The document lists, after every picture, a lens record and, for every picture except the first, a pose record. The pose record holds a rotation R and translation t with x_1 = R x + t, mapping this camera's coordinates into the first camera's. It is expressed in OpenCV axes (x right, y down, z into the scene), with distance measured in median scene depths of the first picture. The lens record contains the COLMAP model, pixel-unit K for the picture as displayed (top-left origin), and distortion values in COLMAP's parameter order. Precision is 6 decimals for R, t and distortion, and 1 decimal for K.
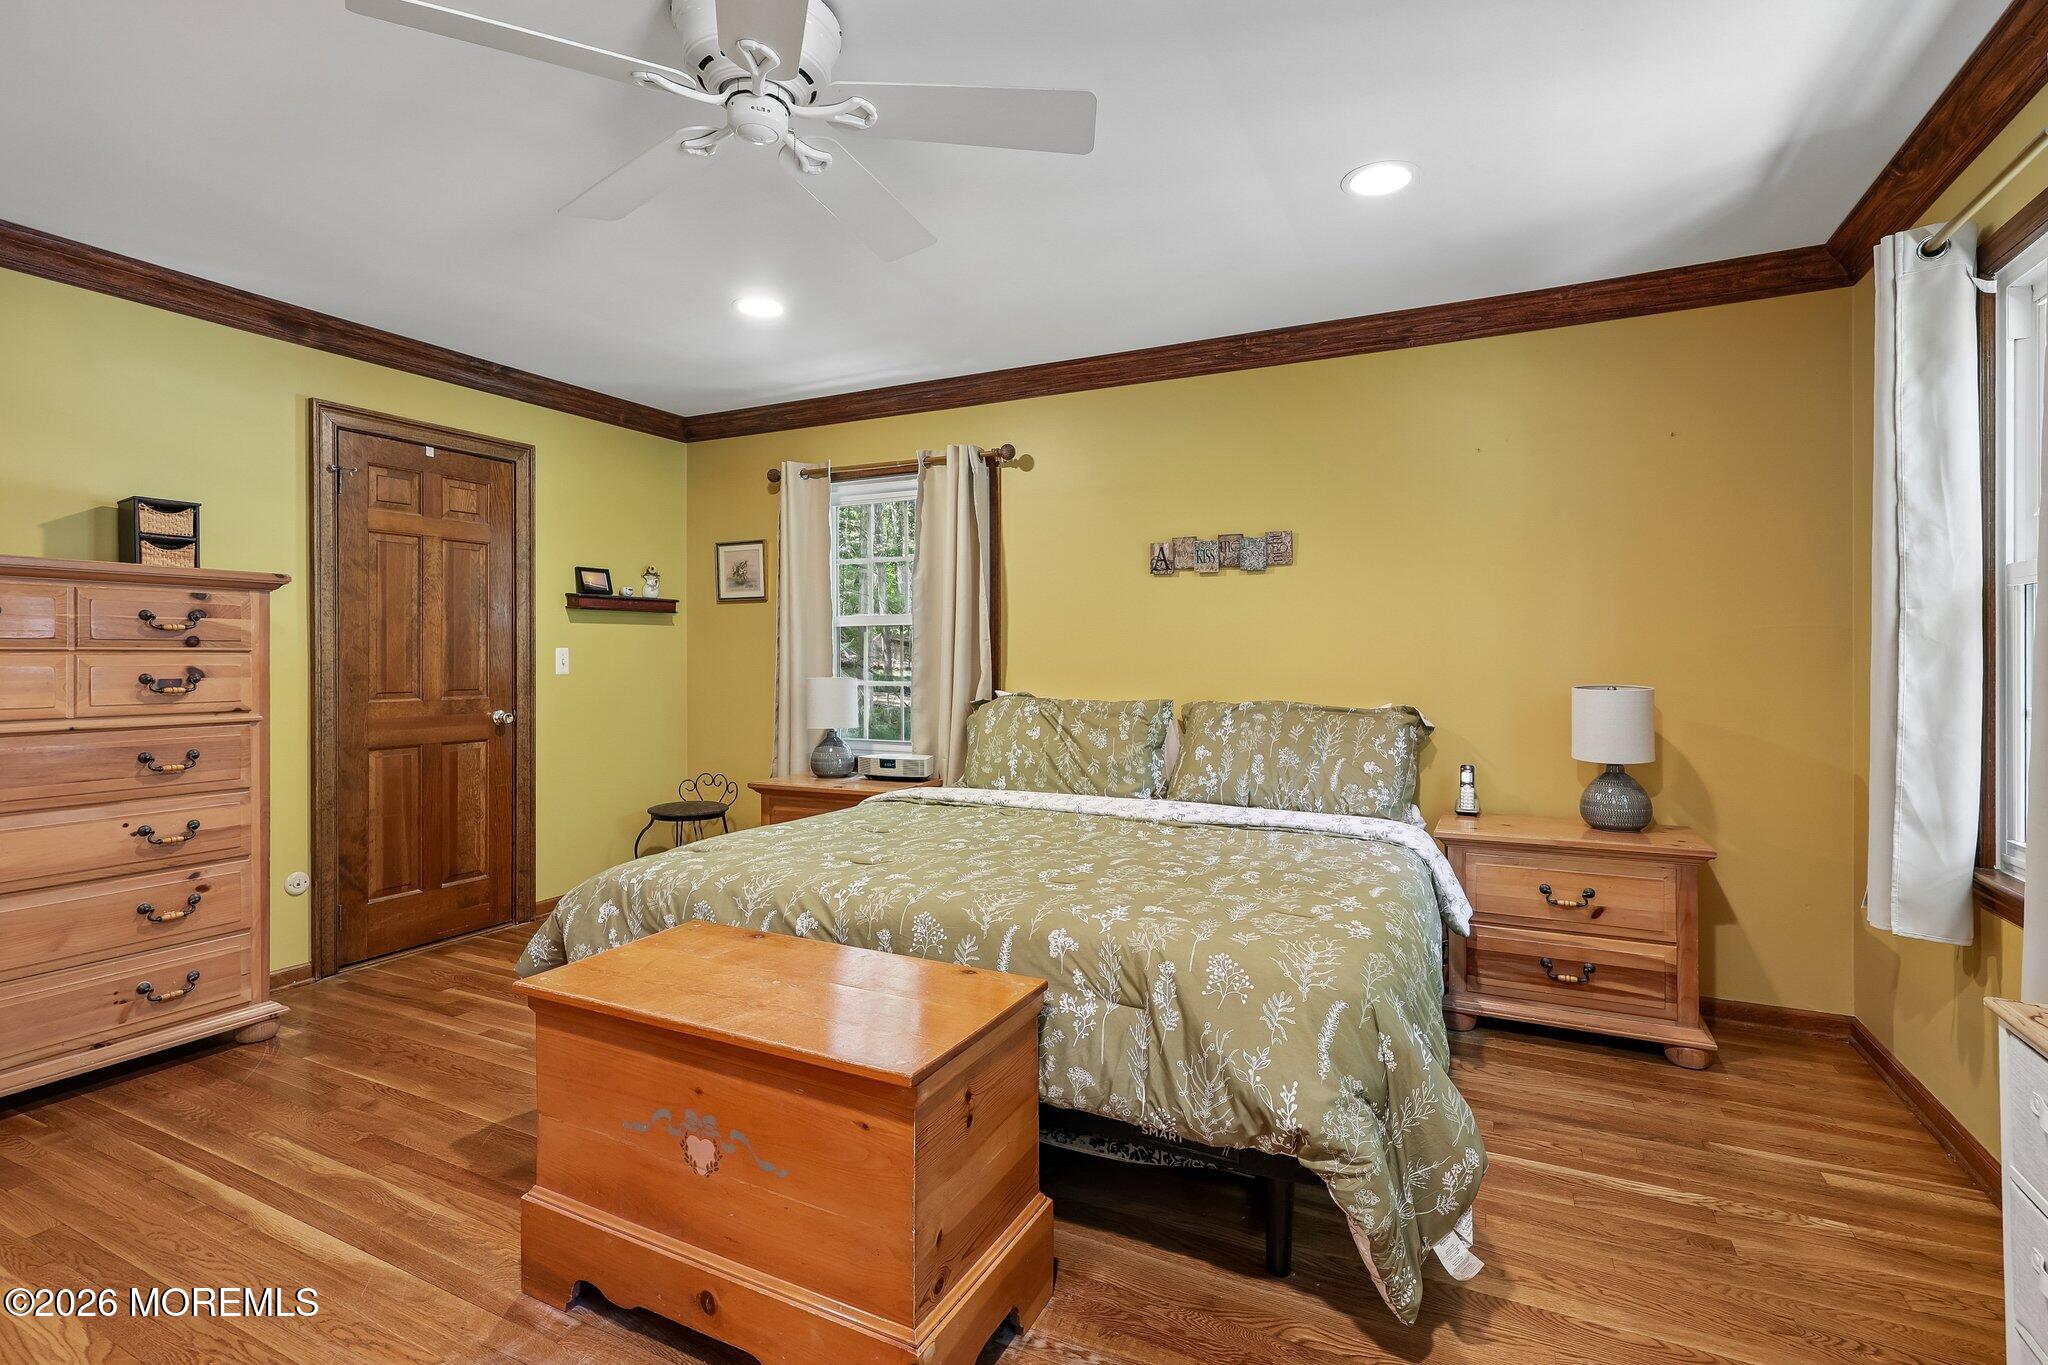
lens RADIAL K [[978.7, 0, 1001.4], [0, 978.7, 652.5], [0, 0, 1]] dist [-0.001772, -0.000767]
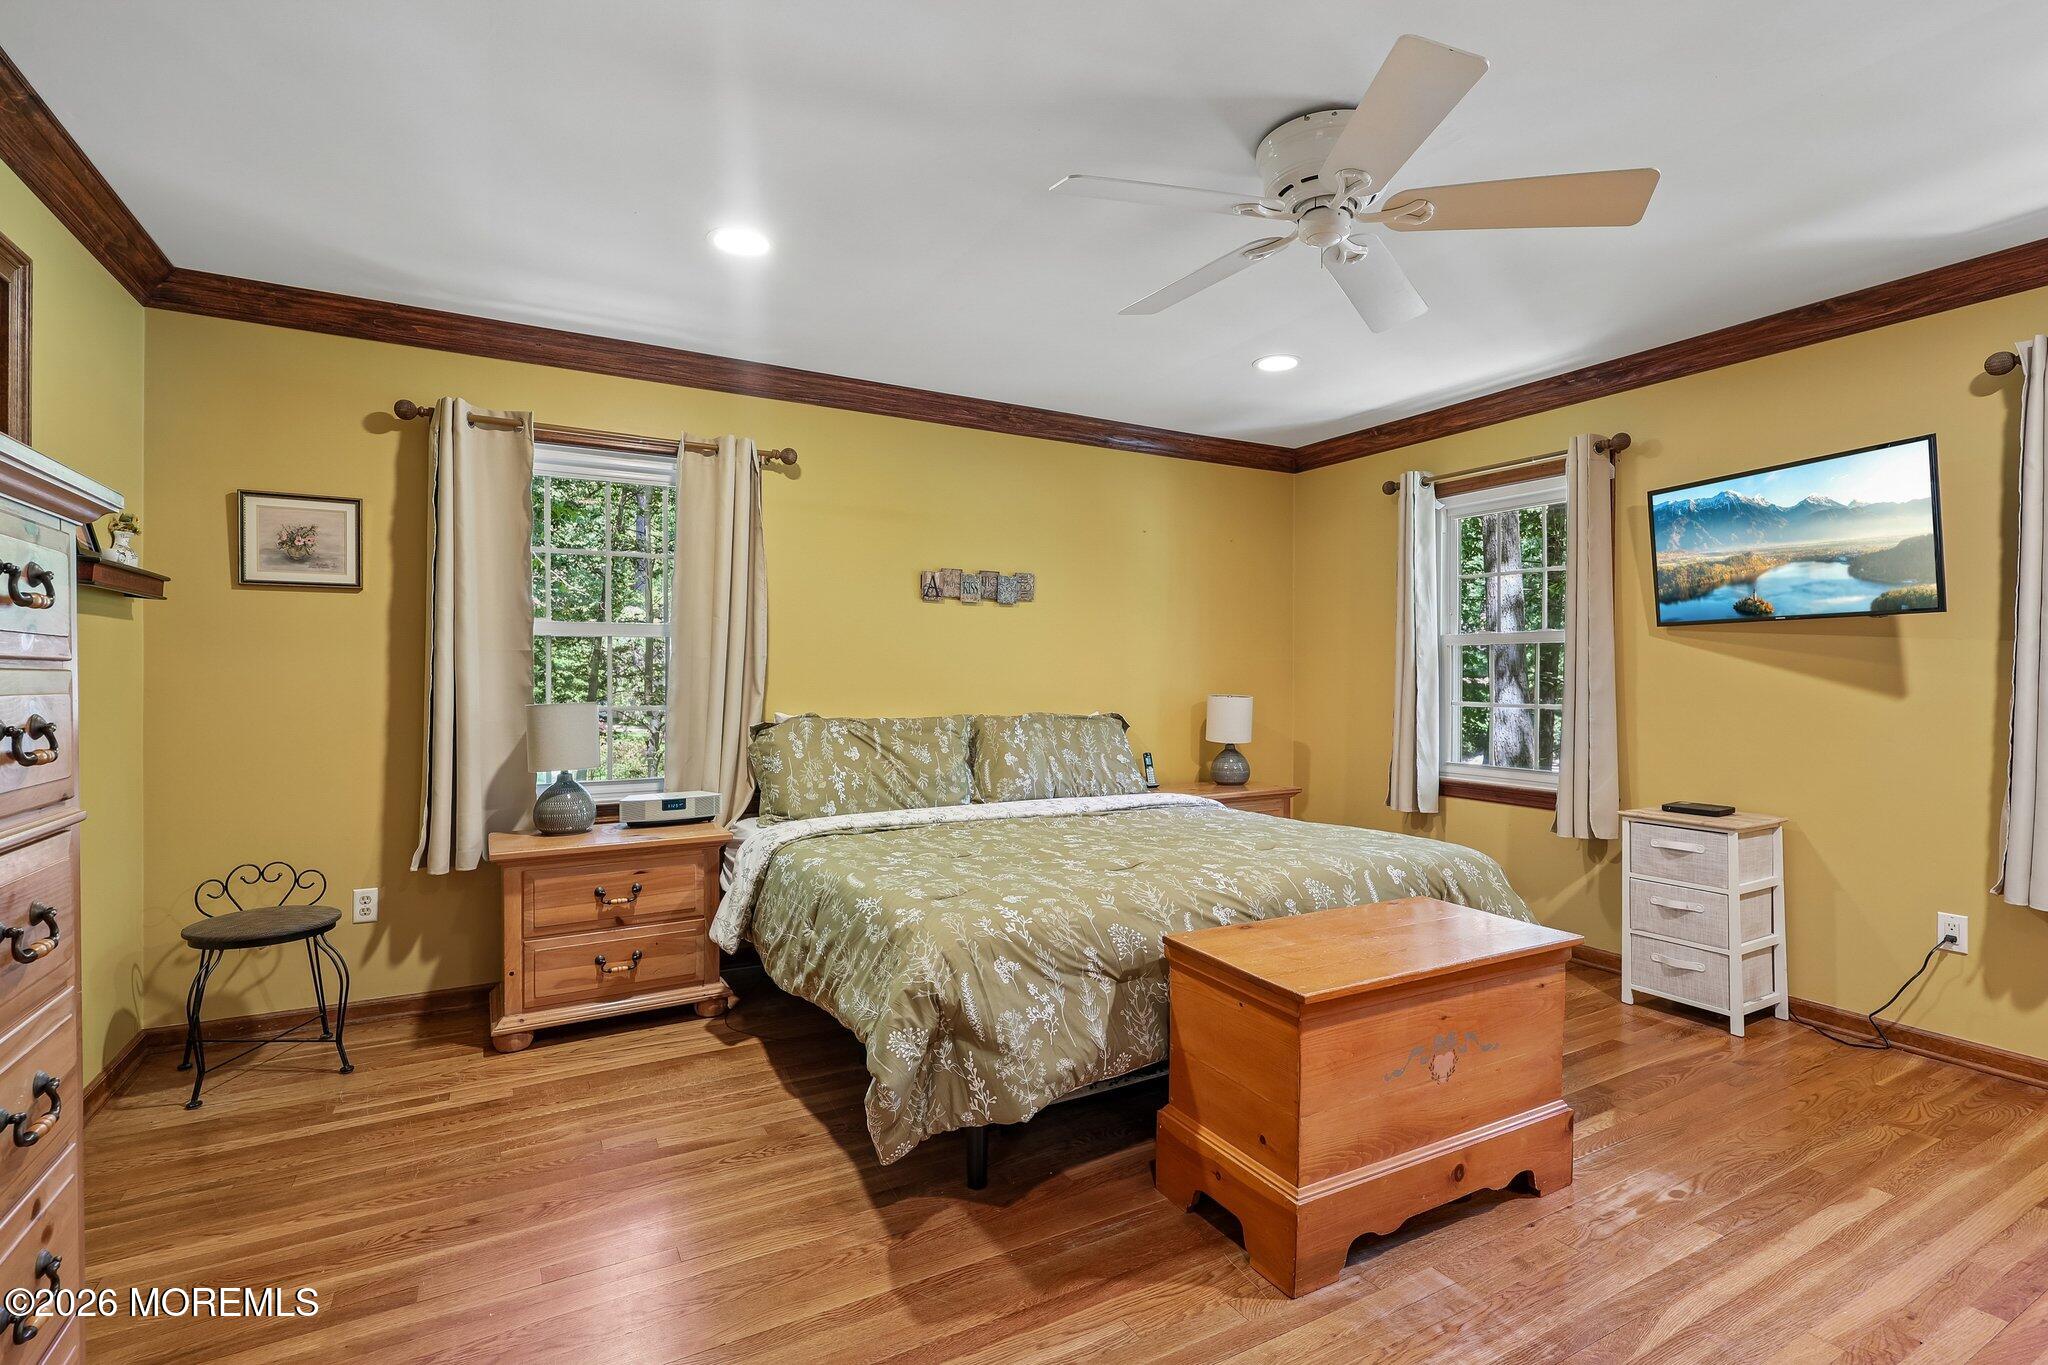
lens RADIAL K [[978.7, 0, 1039.5], [0, 978.7, 673.5], [0, 0, 1]] dist [-0.001772, -0.000767]
pose [[0.539899, 0.003979, 0.841721, -0.726569], [-0.007388, 0.999973, 0.000012, 0.000618], [-0.841698, -0.006225, 0.539913, 0.328047]]
